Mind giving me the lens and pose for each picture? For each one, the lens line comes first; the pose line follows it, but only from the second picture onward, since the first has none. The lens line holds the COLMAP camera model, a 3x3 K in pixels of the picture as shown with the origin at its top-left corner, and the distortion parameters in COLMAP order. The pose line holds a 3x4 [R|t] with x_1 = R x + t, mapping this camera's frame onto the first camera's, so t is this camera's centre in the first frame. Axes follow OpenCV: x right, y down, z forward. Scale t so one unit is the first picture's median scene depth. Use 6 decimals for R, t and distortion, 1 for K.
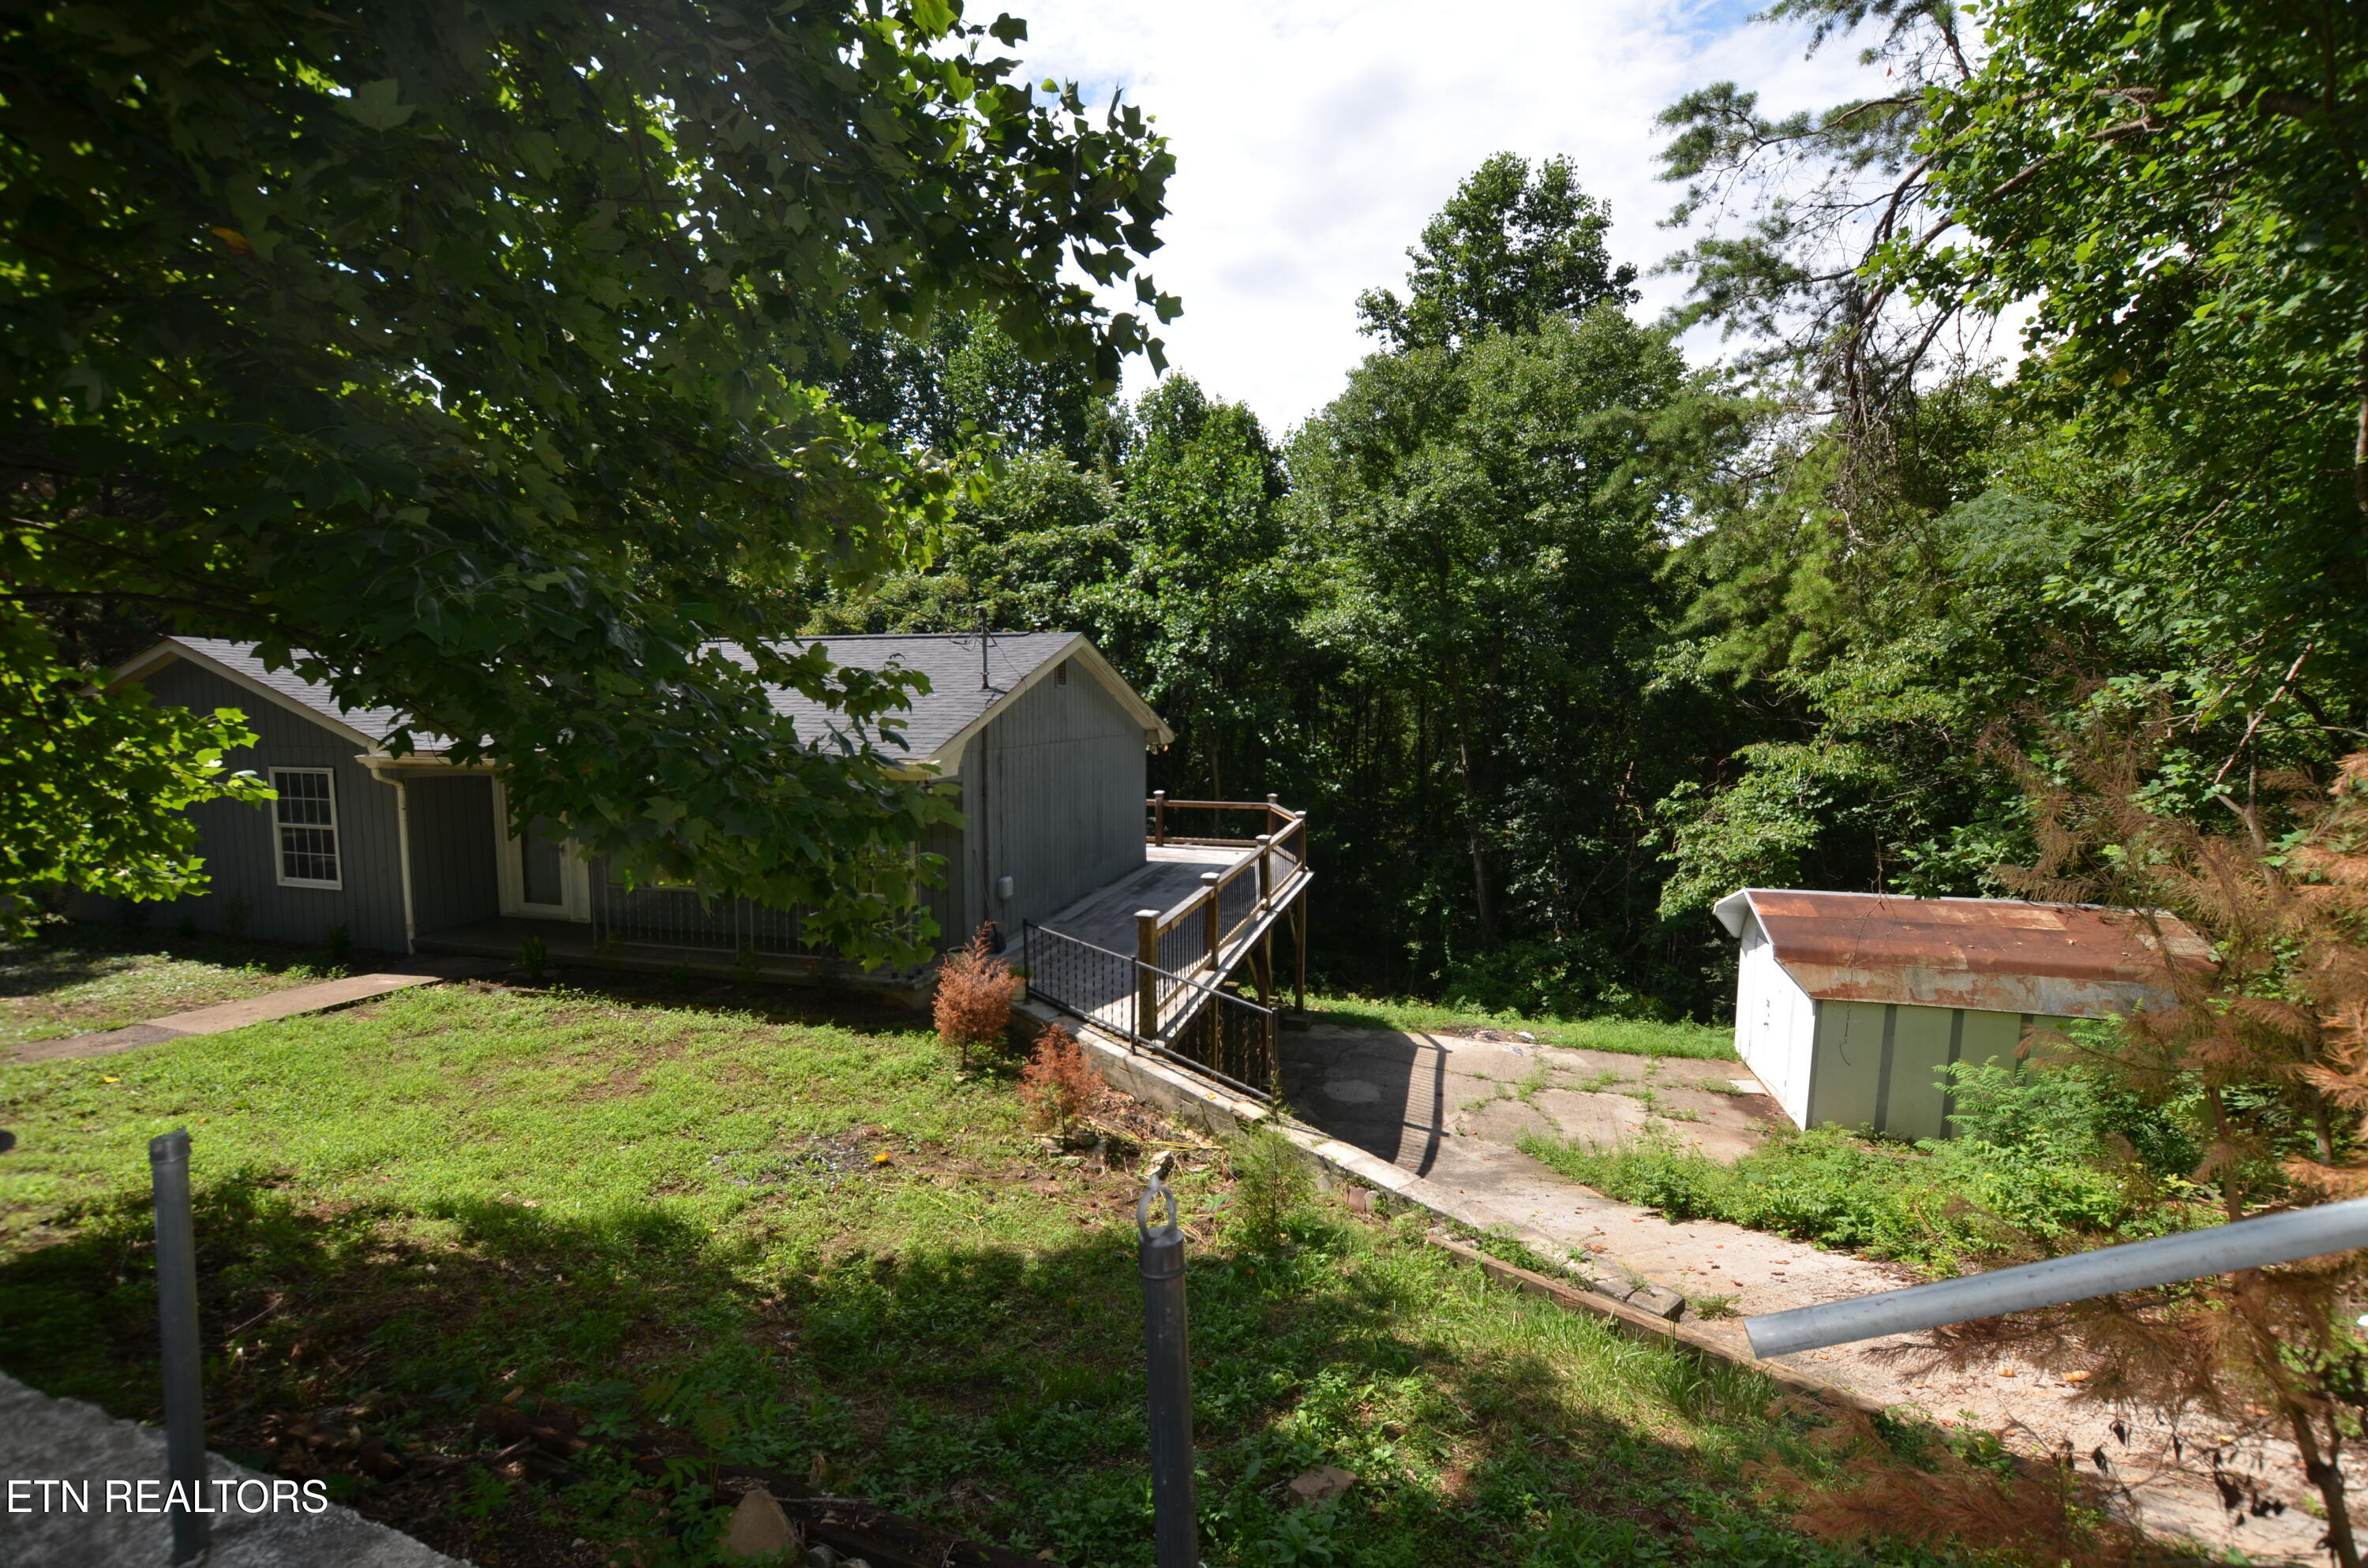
lens RADIAL K [[1073.9, 0, 1184.6], [0, 1073.9, 787.9], [0, 0, 1]] dist [0.001219, 0.000261]
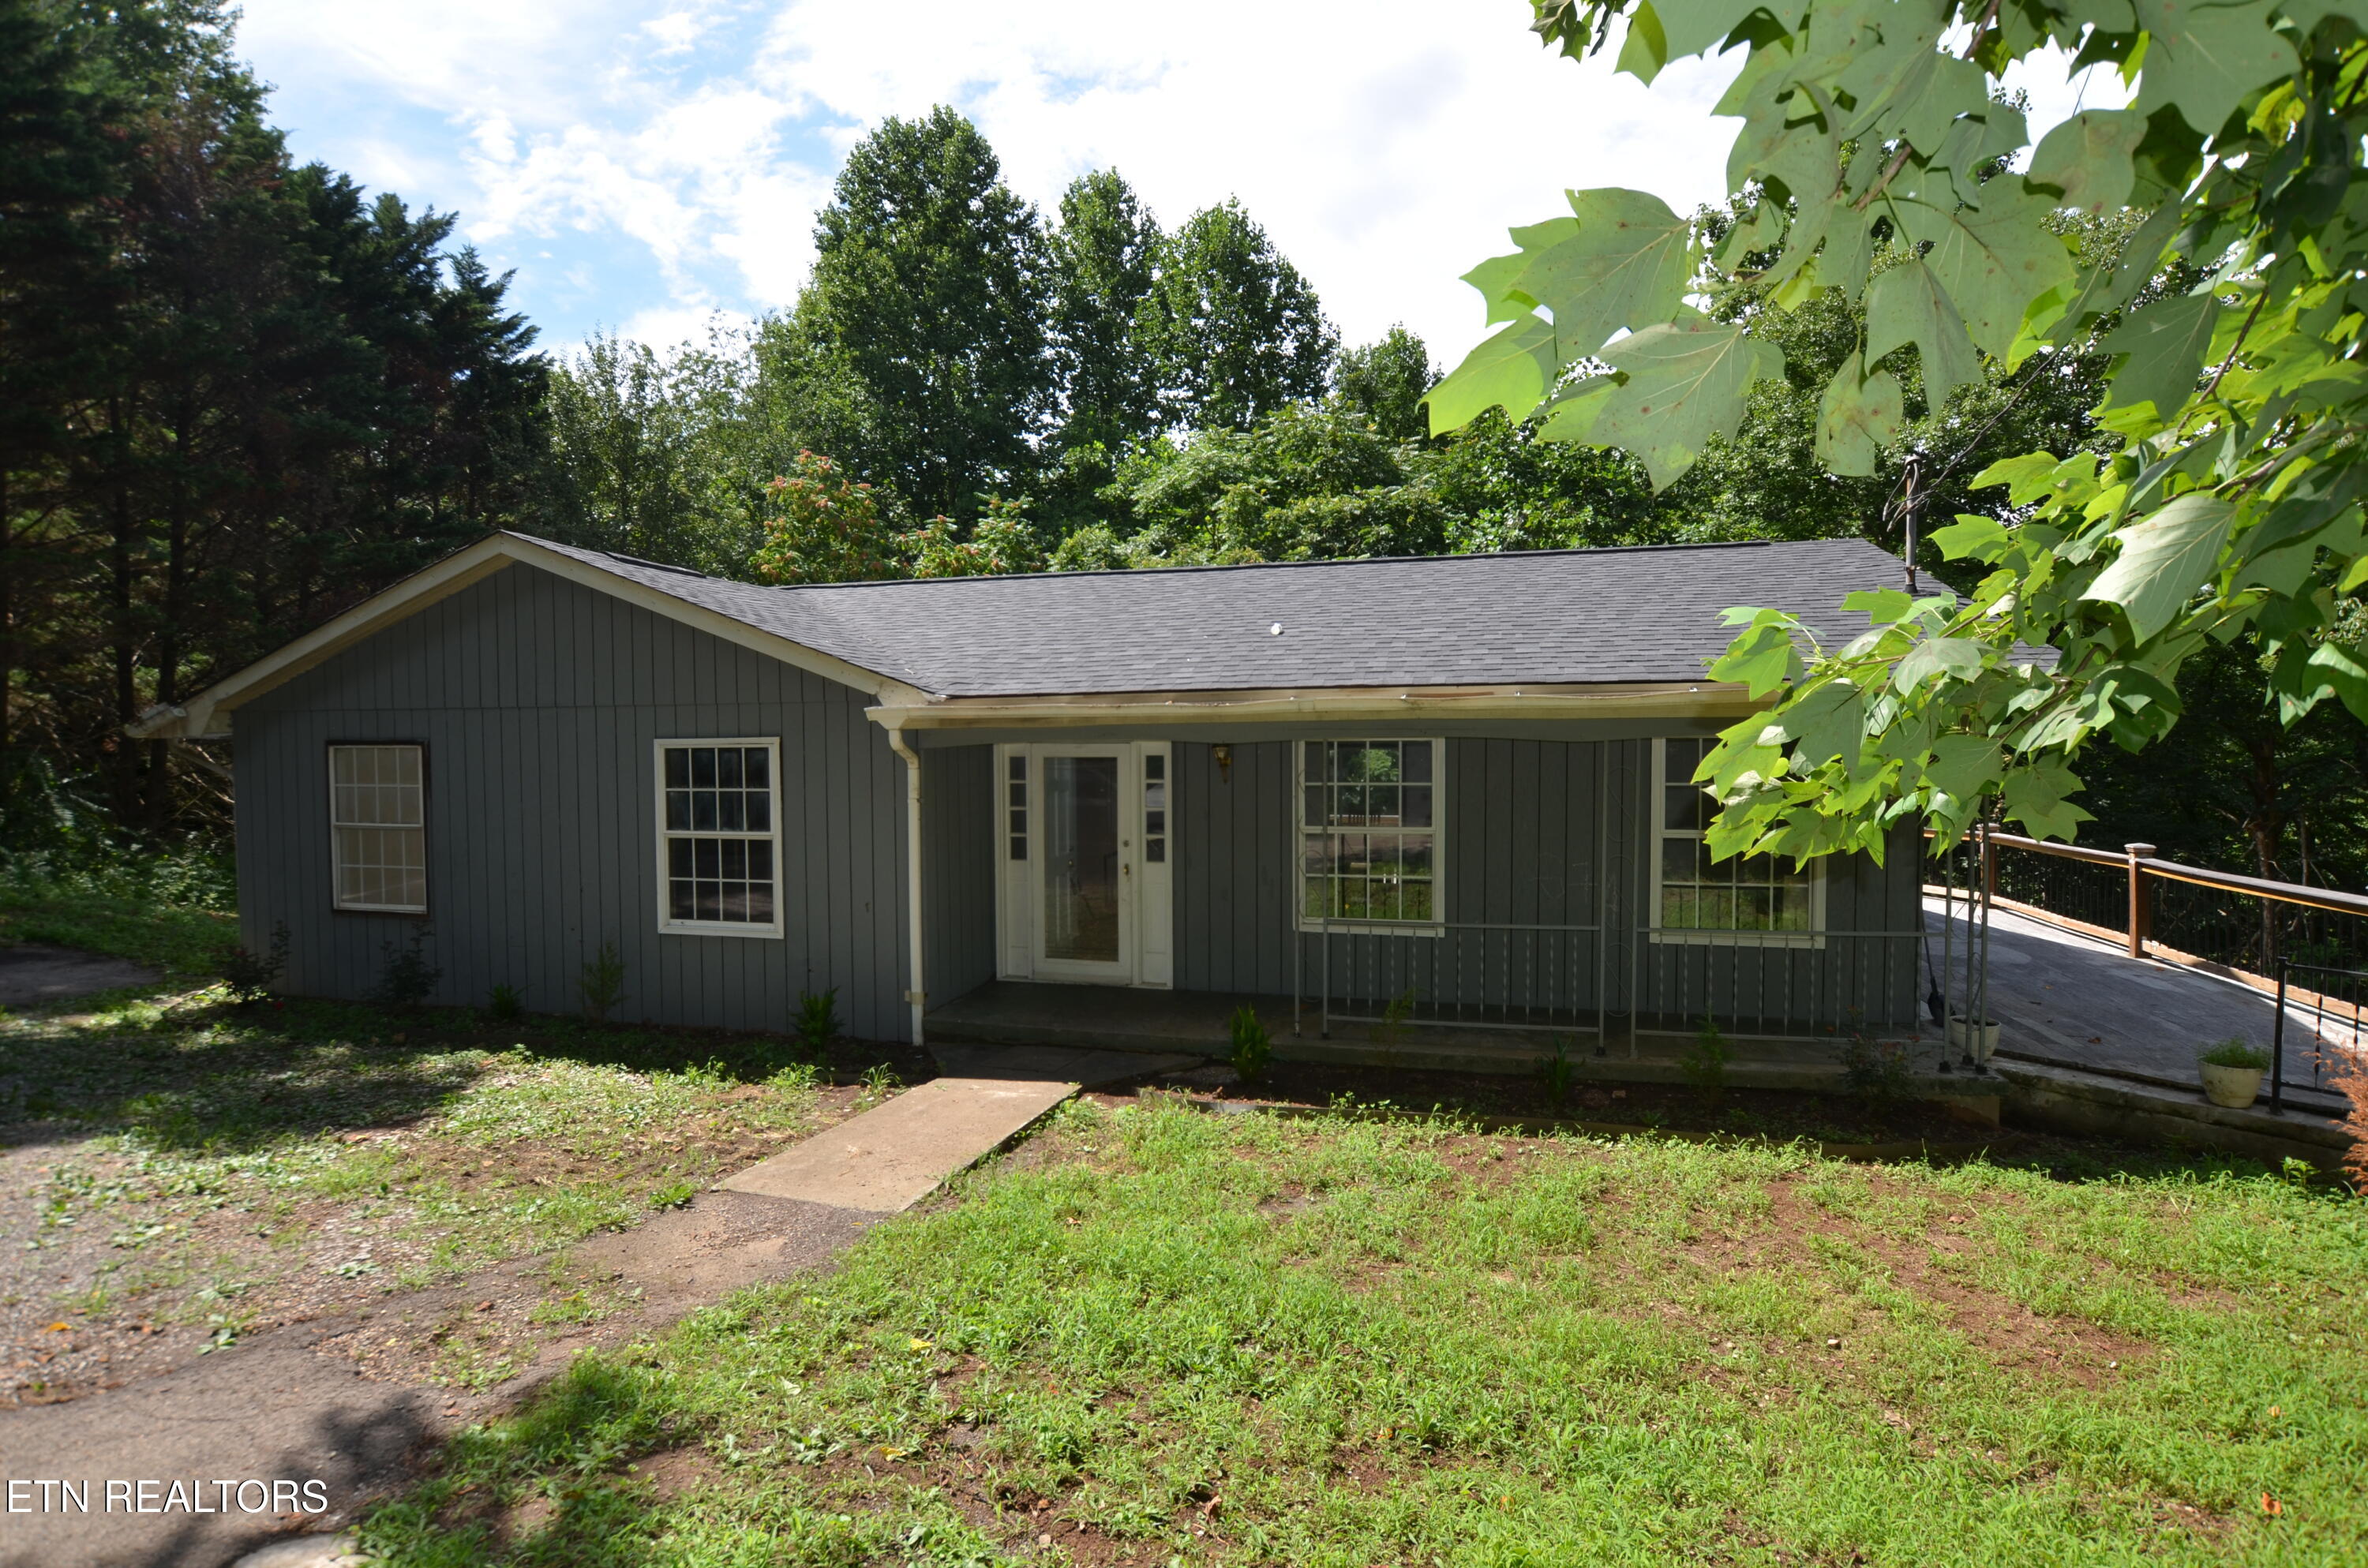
lens RADIAL K [[1166.4, 0, 1182.6], [0, 1166.4, 784.6], [0, 0, 1]] dist [-0.006284, -0.000296]
pose [[0.999469, -0.007510, 0.031707, -0.591890], [0.009355, 0.998247, -0.058442, 0.049658], [-0.031213, 0.058708, 0.997787, 0.338541]]
